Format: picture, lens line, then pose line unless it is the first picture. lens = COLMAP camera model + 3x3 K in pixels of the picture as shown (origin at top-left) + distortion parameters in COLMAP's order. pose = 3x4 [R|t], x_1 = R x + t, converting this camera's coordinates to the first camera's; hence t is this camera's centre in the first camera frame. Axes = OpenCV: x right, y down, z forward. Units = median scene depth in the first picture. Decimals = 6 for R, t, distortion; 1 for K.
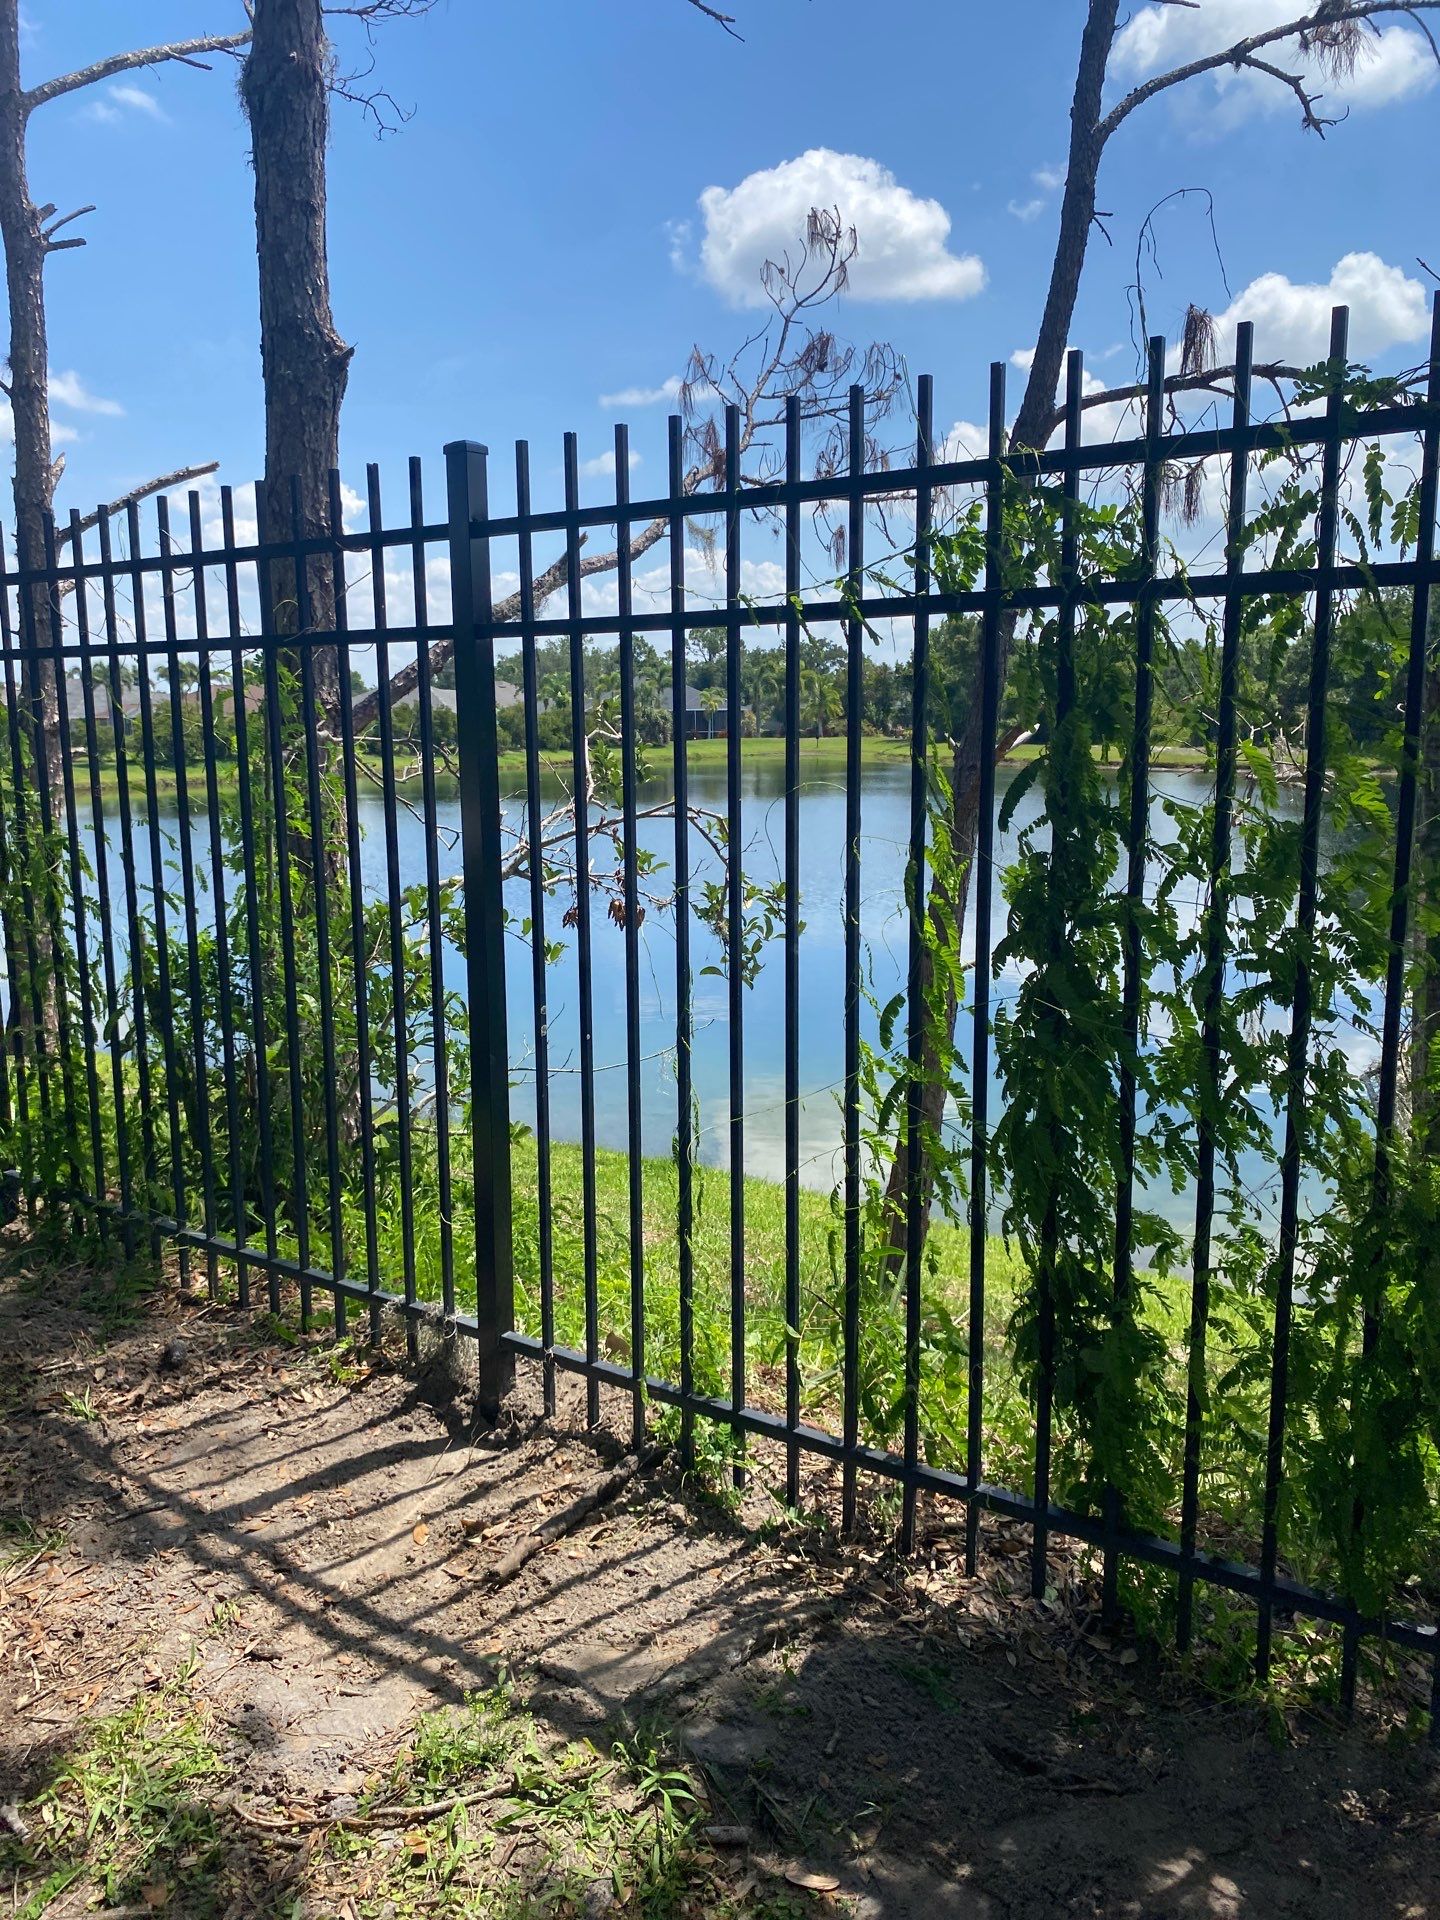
lens RADIAL K [[1485.4, 0, 723.4], [0, 1485.4, 933.6], [0, 0, 1]] dist [0.048435, -0.054066]
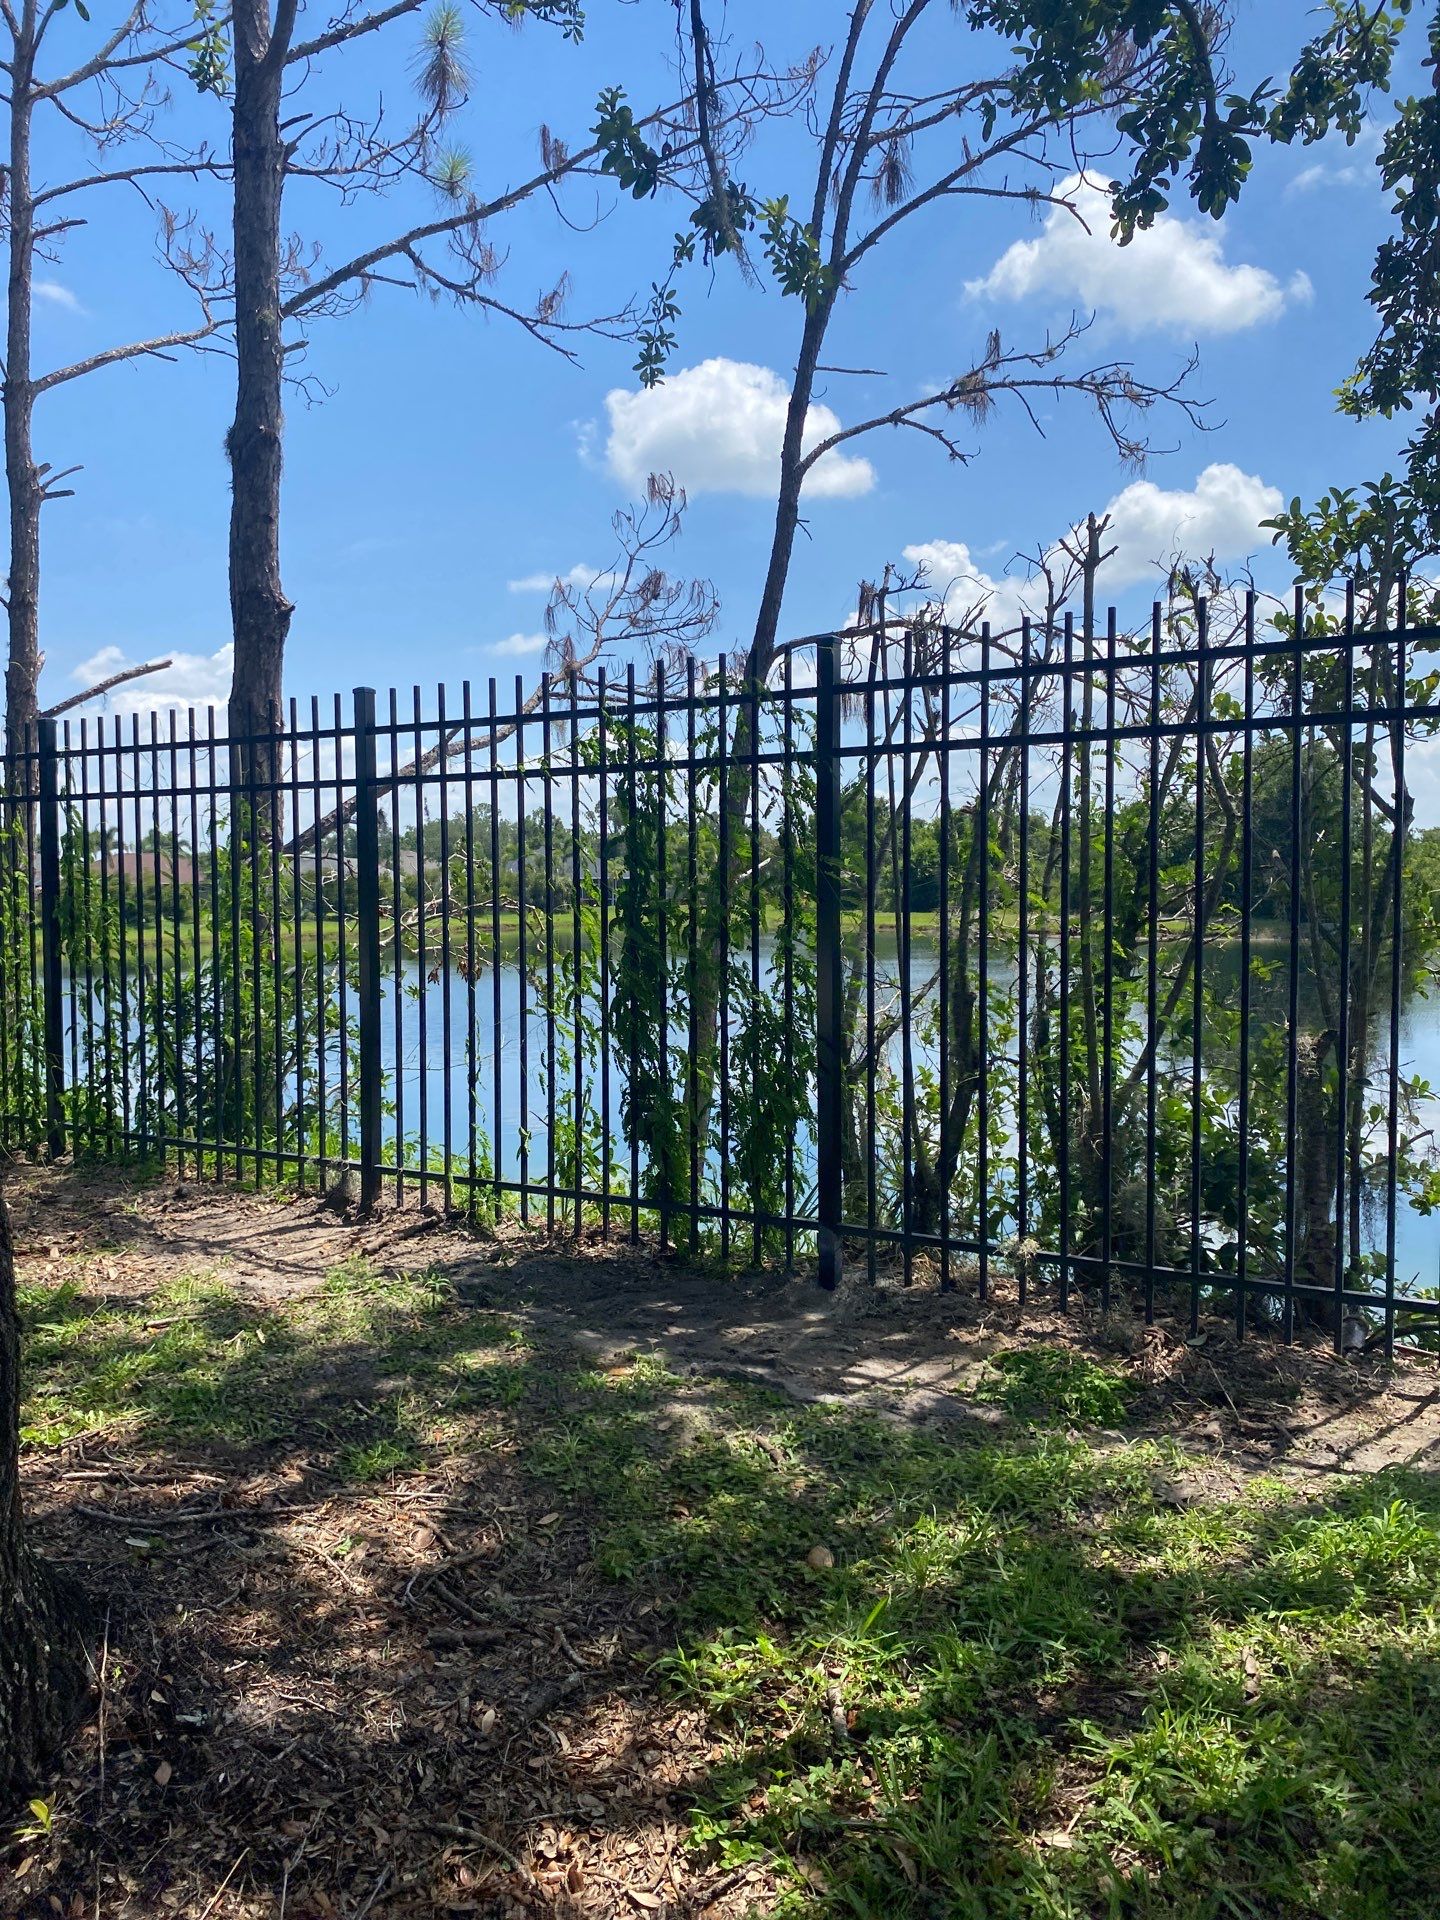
lens RADIAL K [[2072.5, 0, 832.1], [0, 2072.5, 1009.7], [0, 0, 1]] dist [0.203570, -0.601237]
pose [[0.998993, 0.004382, 0.044643, 0.264134], [0.000617, 0.993781, -0.111346, 0.329055], [-0.044853, 0.111262, 0.992778, -1.414510]]
